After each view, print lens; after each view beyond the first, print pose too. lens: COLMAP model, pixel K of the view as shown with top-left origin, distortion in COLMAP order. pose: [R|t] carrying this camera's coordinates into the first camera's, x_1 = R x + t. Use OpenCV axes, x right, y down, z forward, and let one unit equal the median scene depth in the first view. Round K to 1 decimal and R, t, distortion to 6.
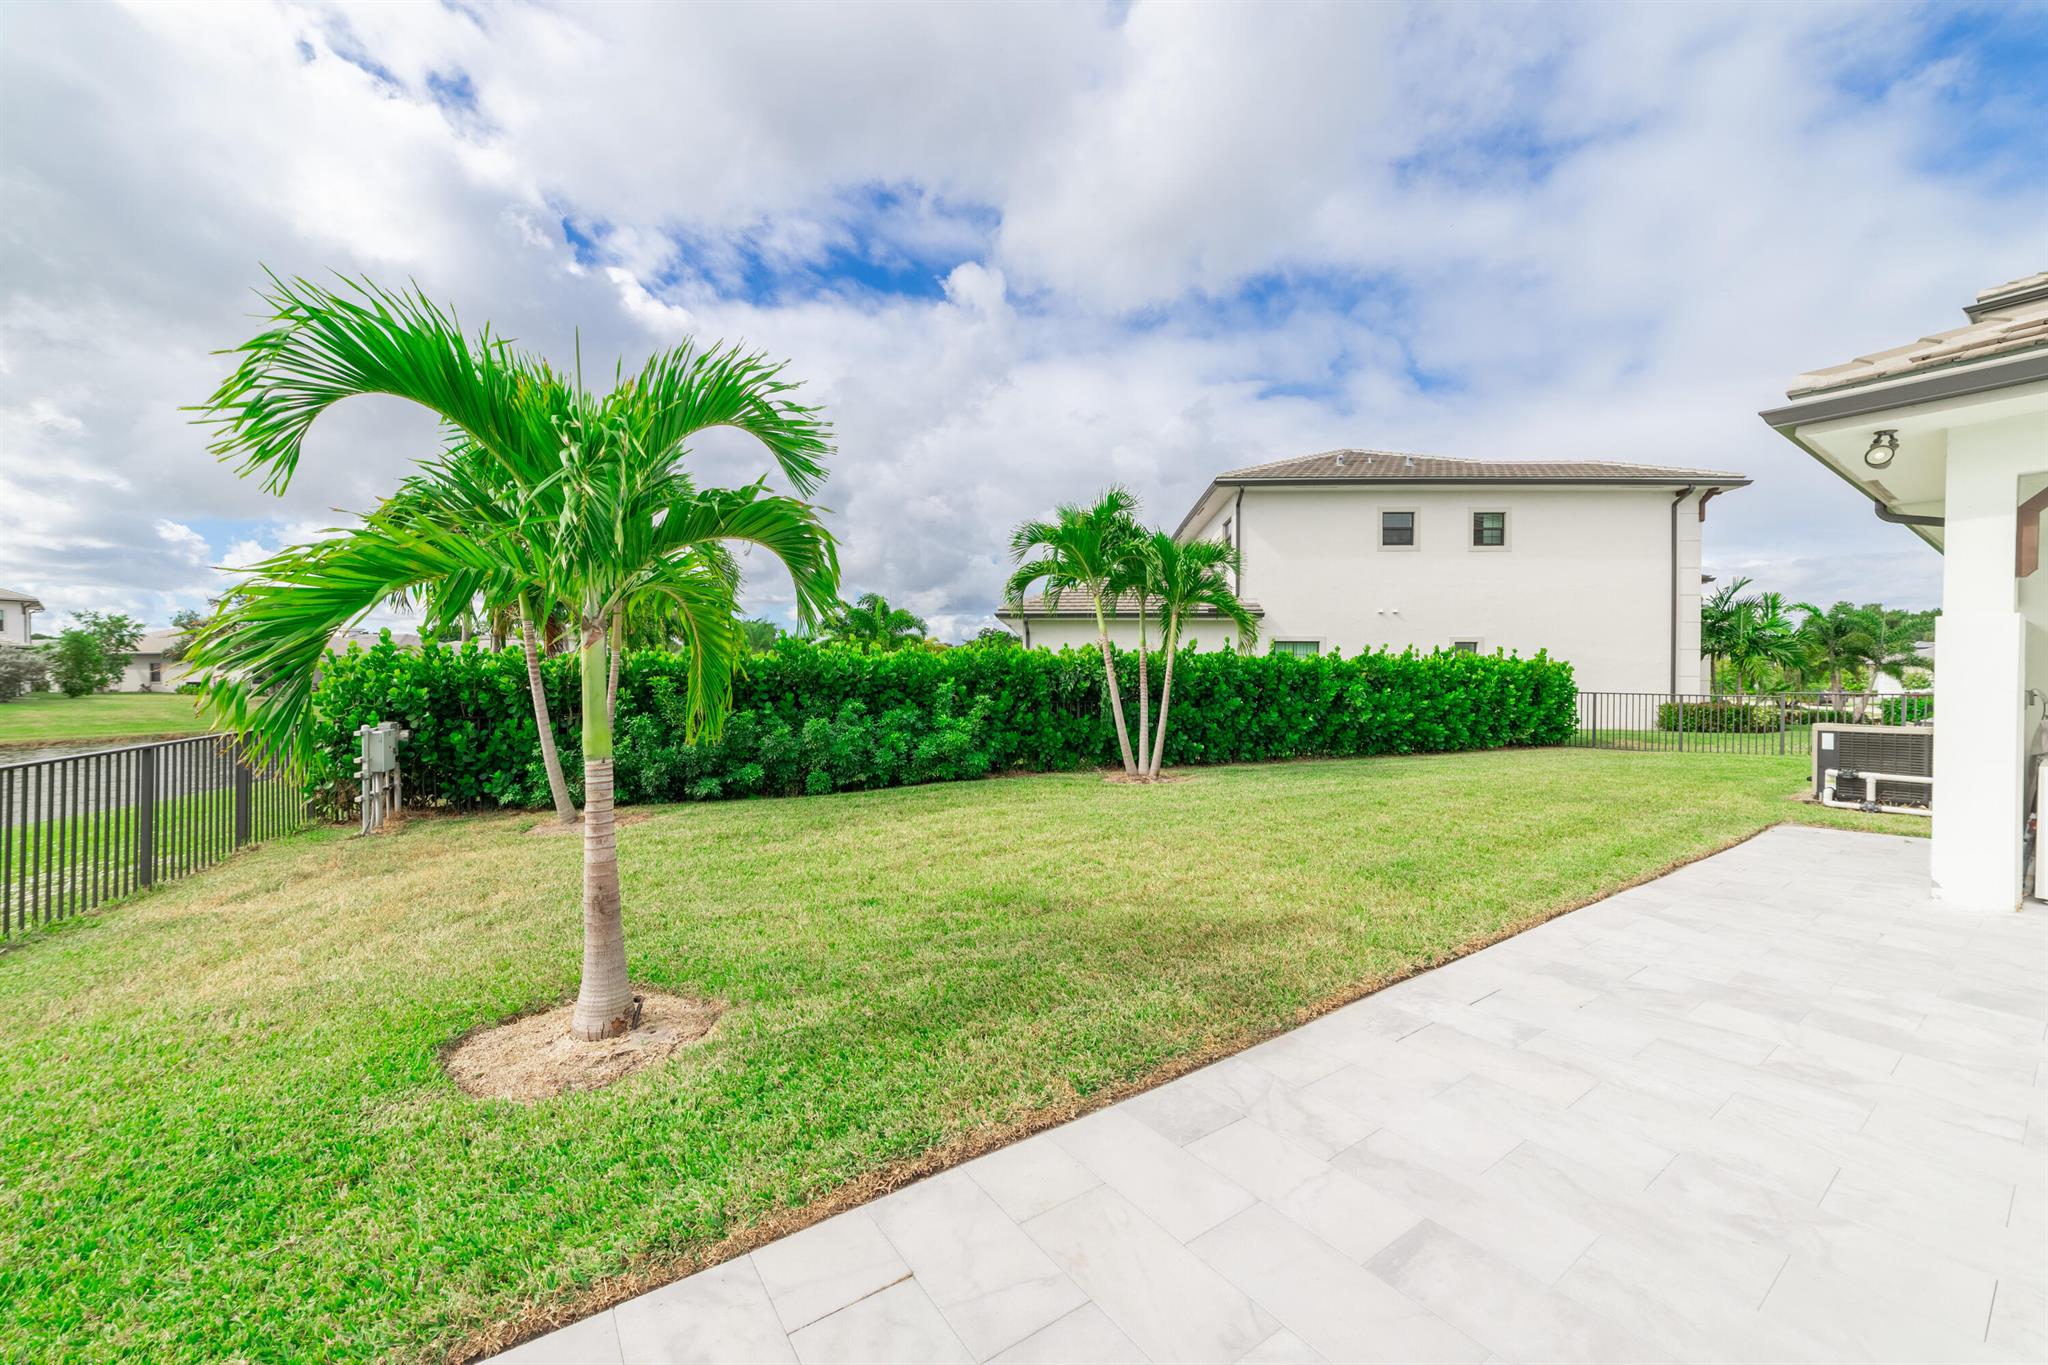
lens RADIAL K [[782.5, 0, 1024.0], [0, 782.5, 682.5], [0, 0, 1]] dist [0.027127, 0.000084]
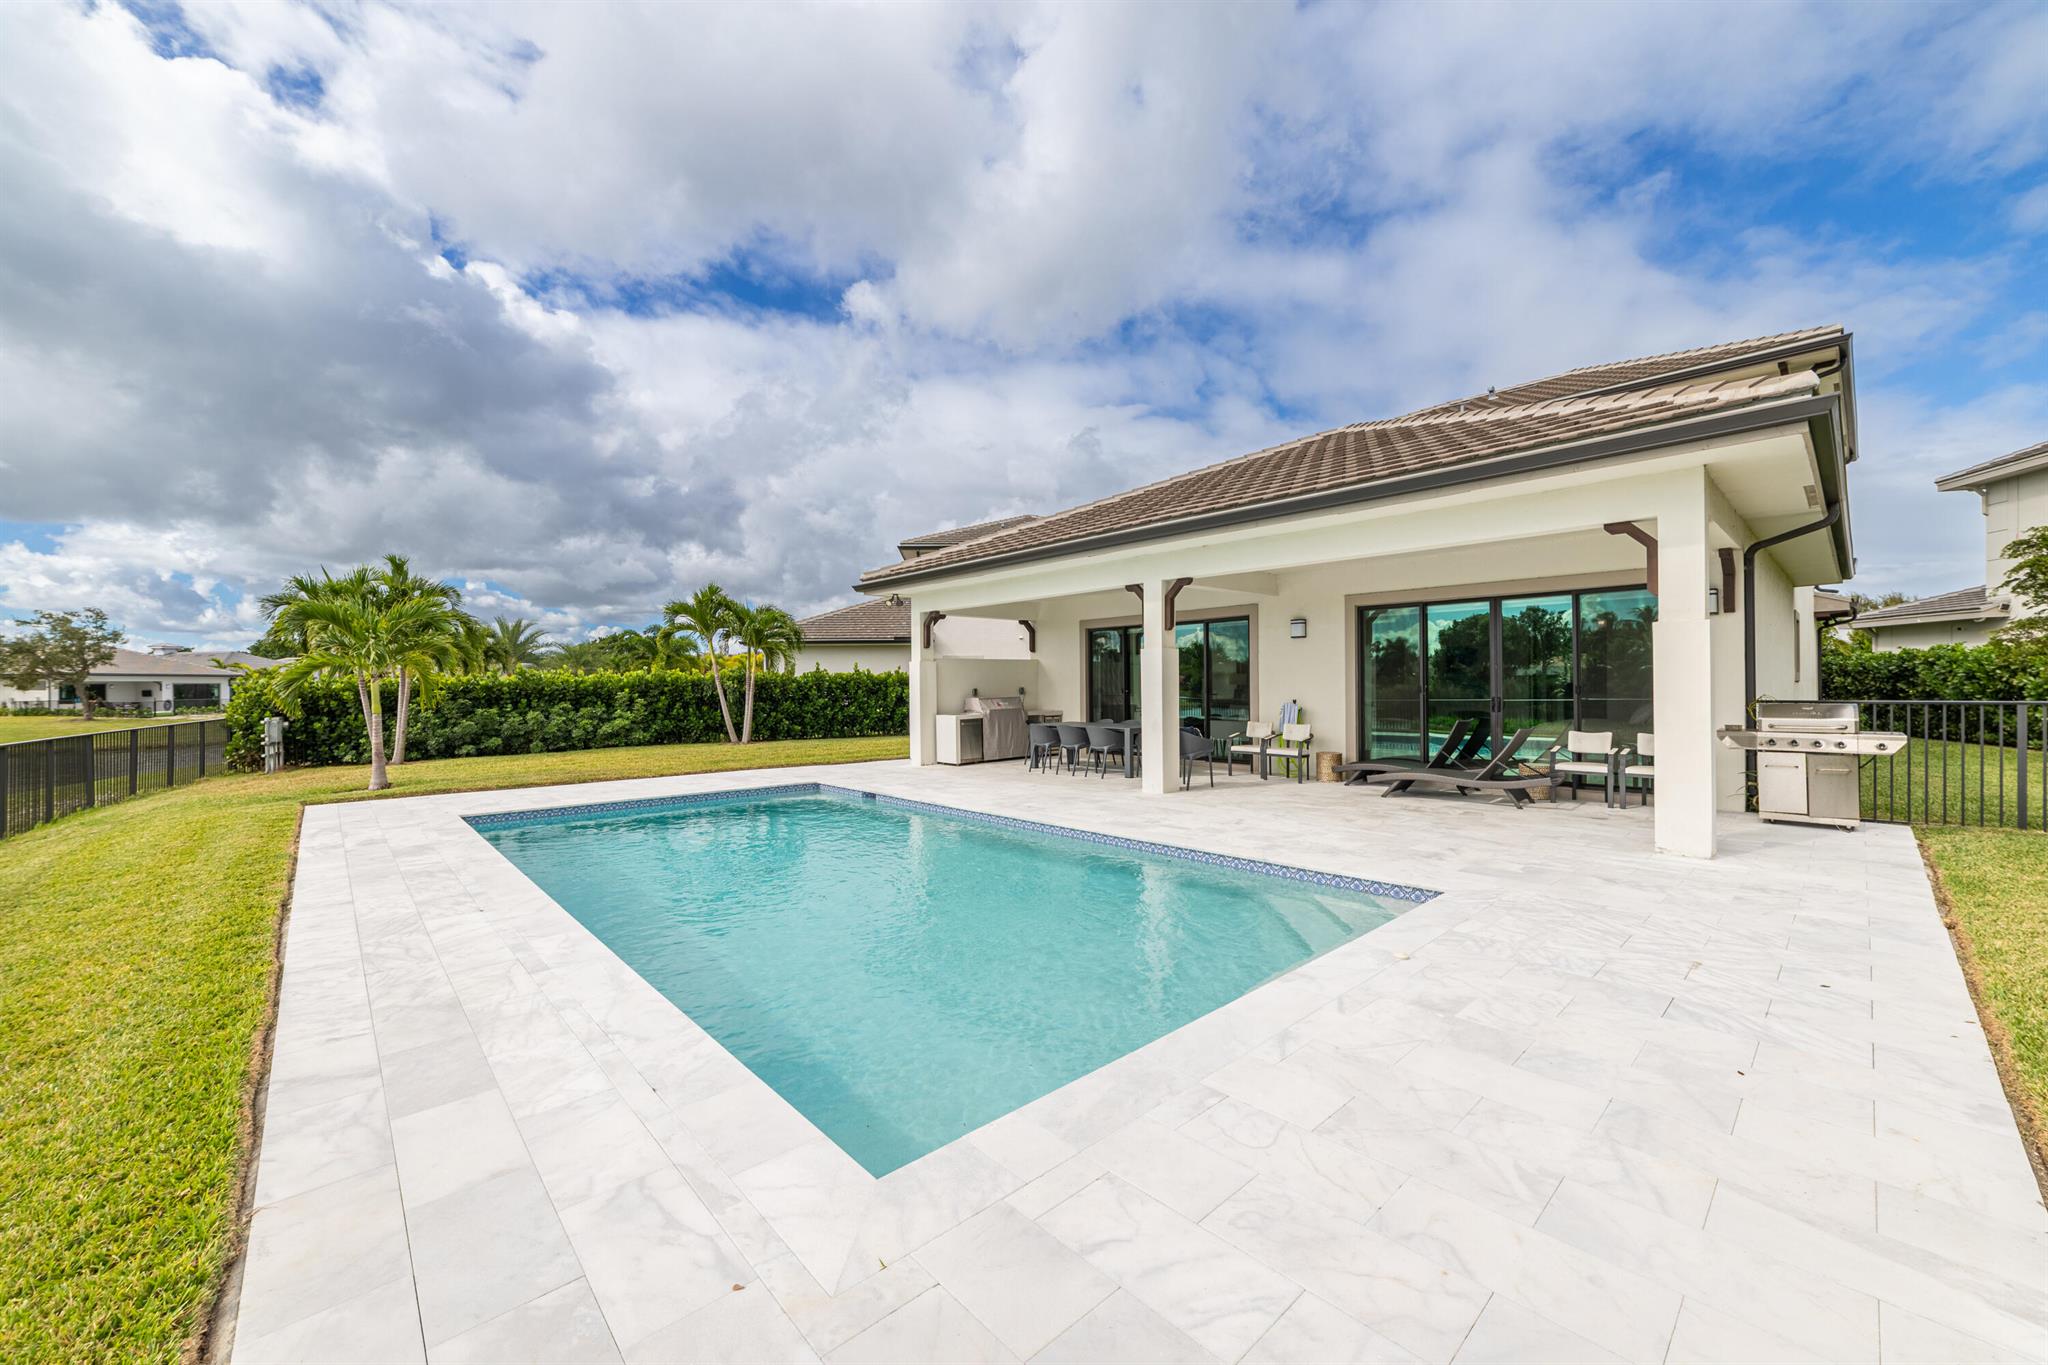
lens RADIAL K [[763.9, 0, 1024.0], [0, 763.9, 682.5], [0, 0, 1]] dist [0.020728, 0.000100]
pose [[0.991396, -0.007156, 0.130702, 0.557071], [0.007353, 0.999972, -0.001028, -0.013277], [-0.130691, 0.001980, 0.991421, -0.826447]]
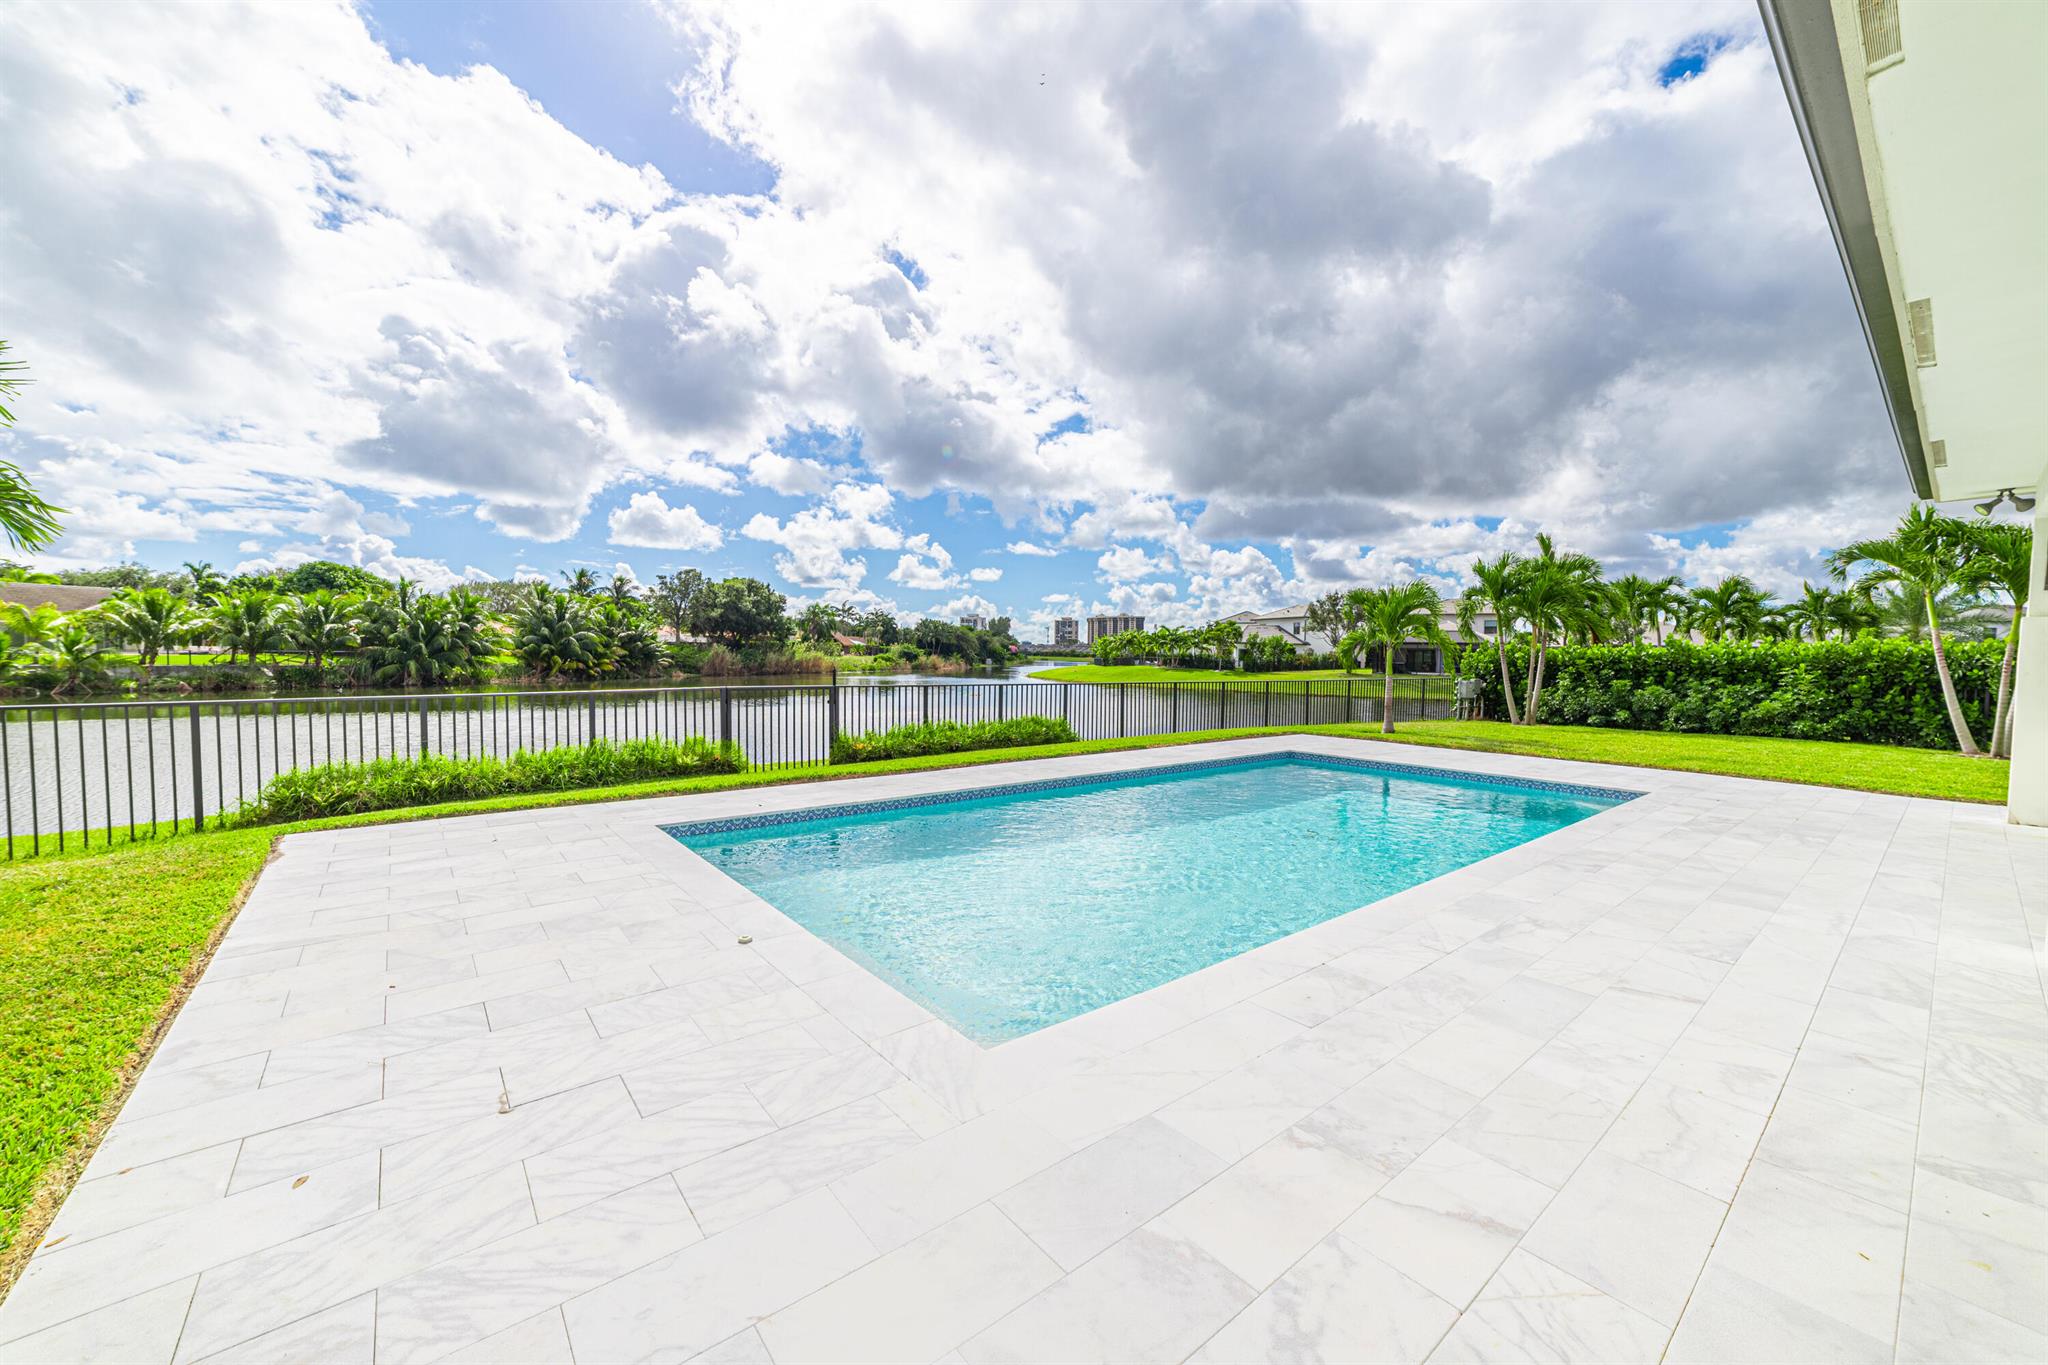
lens RADIAL K [[763.9, 0, 1024.0], [0, 763.9, 682.5], [0, 0, 1]] dist [0.020728, 0.000100]
pose [[0.068250, 0.032283, -0.997146, 1.106567], [-0.005941, 0.999472, 0.031952, -0.007314], [0.997651, 0.003743, 0.068406, -0.401557]]
